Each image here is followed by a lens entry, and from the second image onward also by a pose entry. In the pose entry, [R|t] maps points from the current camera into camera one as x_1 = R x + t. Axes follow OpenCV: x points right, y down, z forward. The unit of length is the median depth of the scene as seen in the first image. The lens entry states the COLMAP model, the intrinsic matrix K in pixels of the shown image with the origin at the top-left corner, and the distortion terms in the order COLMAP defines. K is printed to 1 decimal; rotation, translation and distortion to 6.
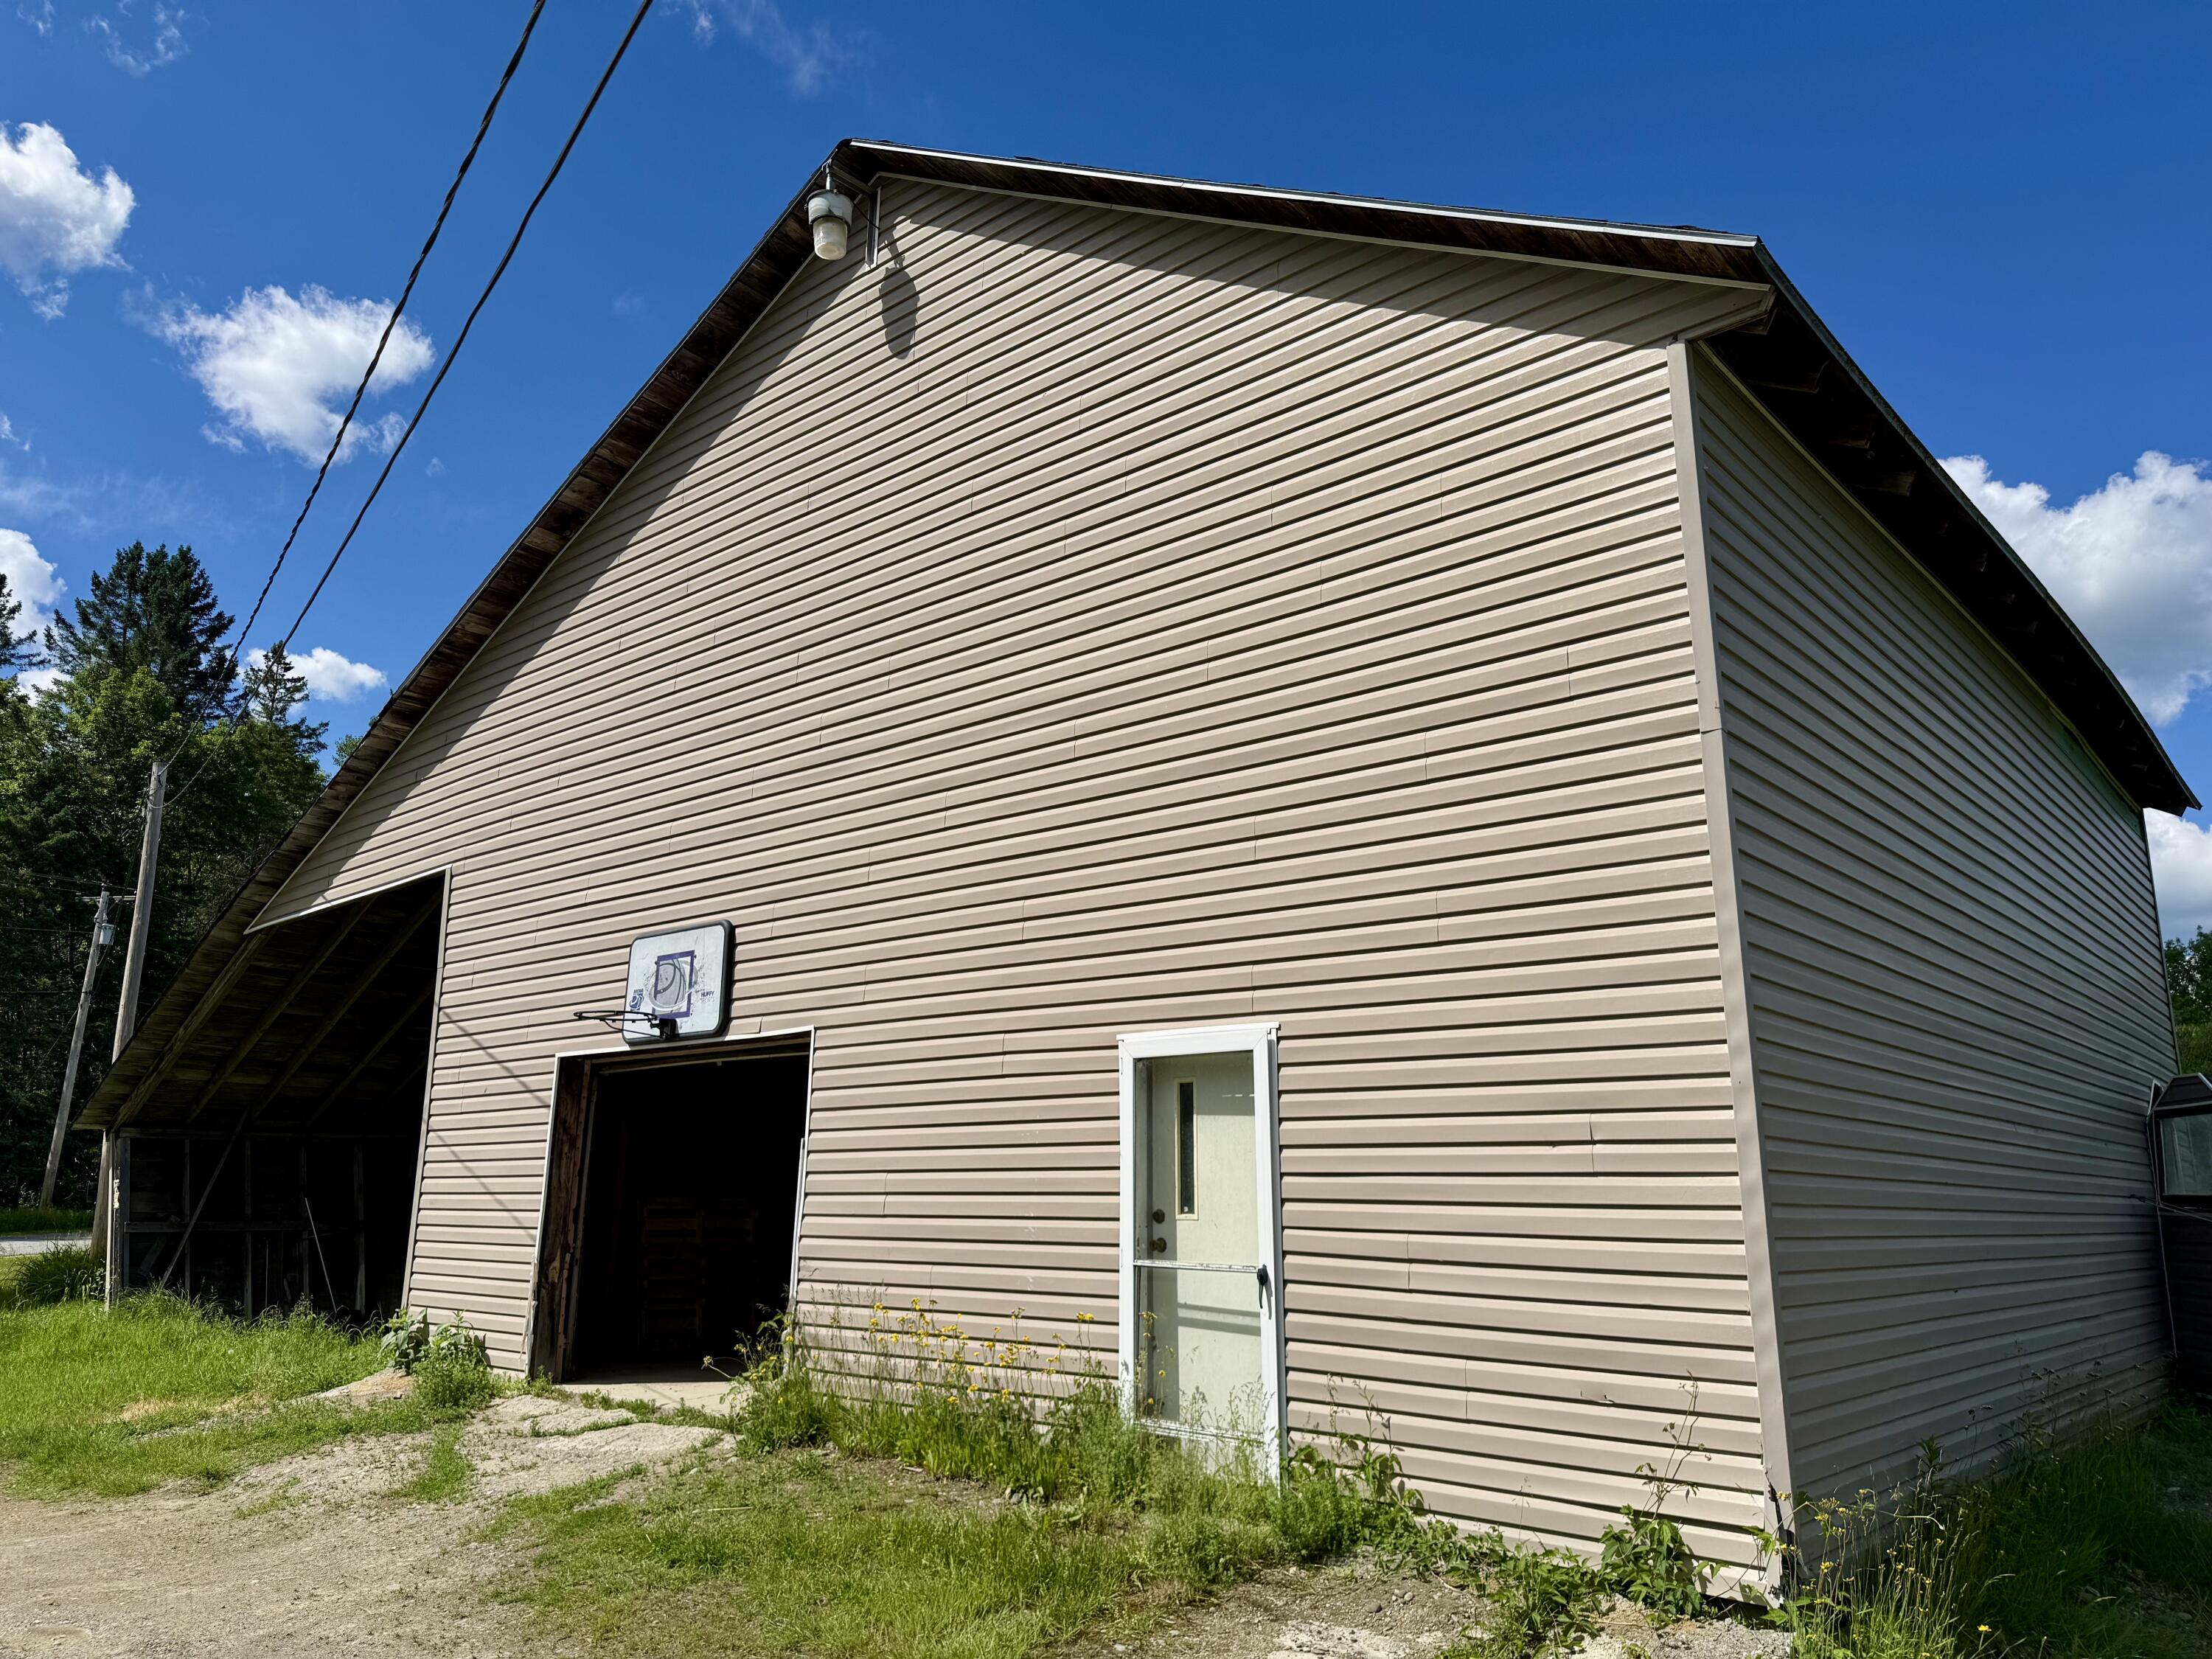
lens RADIAL K [[1557.8, 0, 1091.0], [0, 1557.8, 832.0], [0, 0, 1]] dist [0.056087, -0.069747]
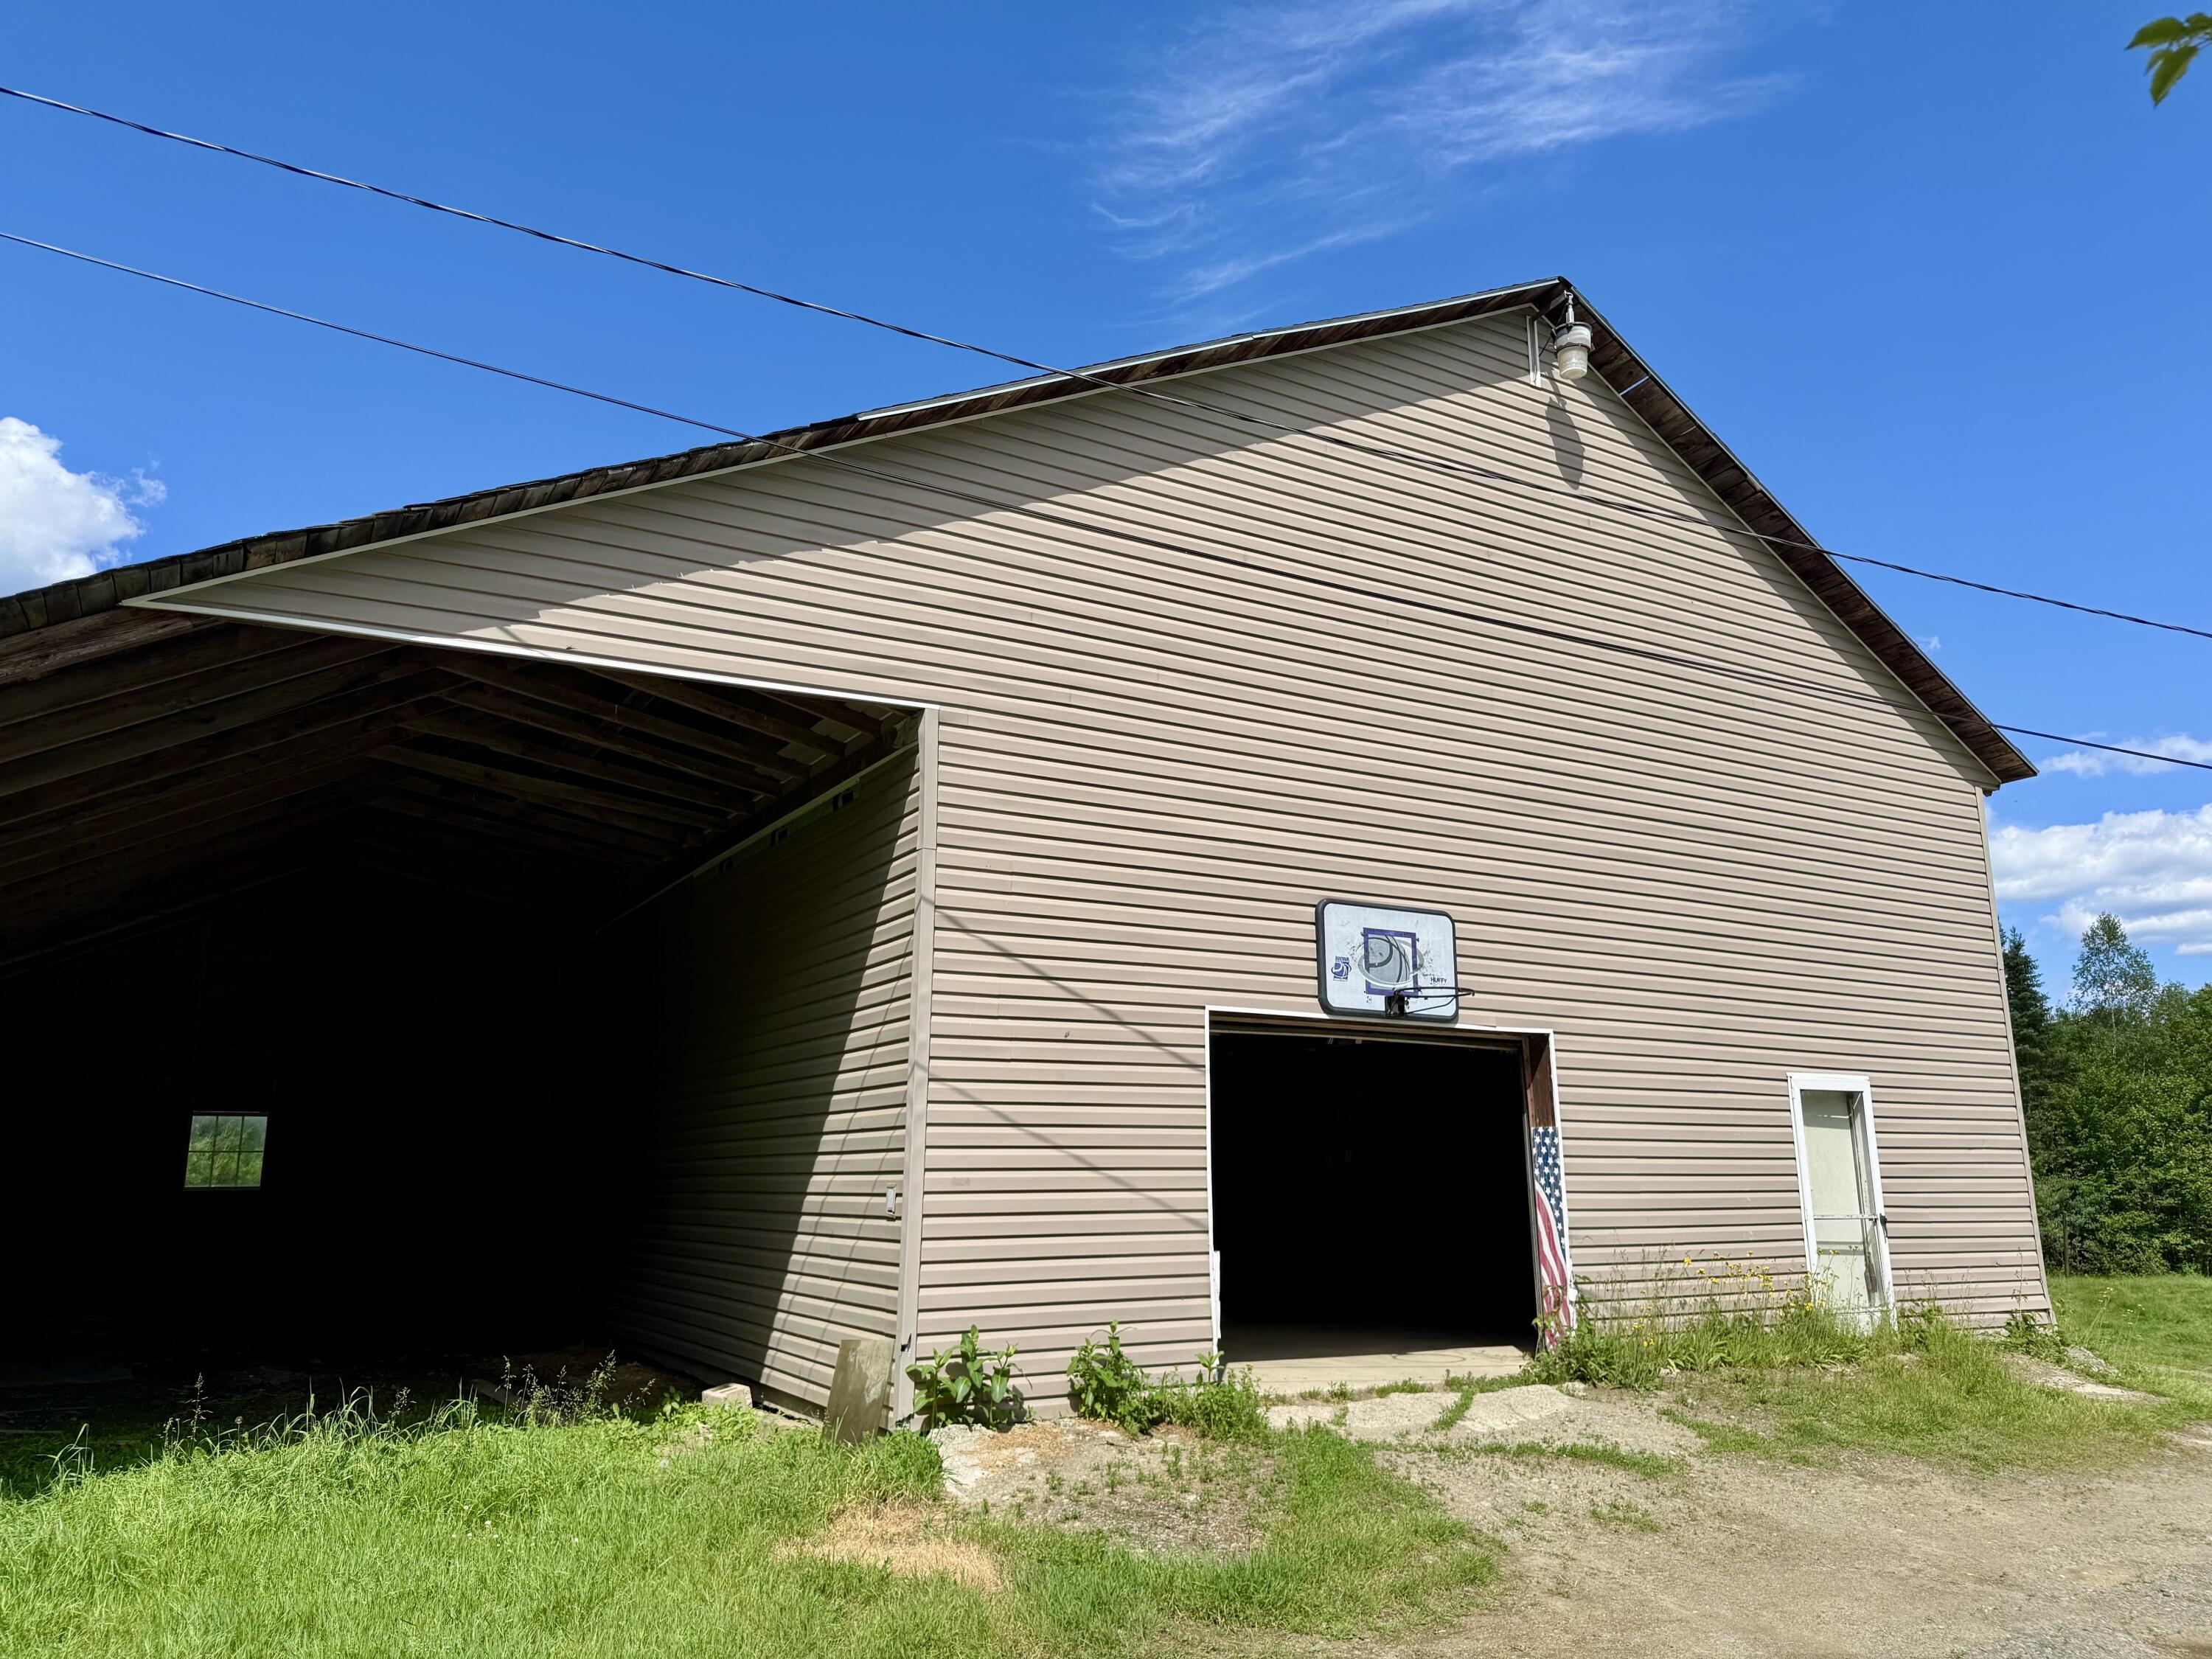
lens RADIAL K [[1557.8, 0, 1091.0], [0, 1557.8, 830.0], [0, 0, 1]] dist [0.056087, -0.069747]
pose [[0.325005, 0.200553, 0.924202, -1.286638], [-0.216396, 0.967099, -0.133763, 0.194128], [-0.920622, -0.156520, 0.357711, 0.848823]]
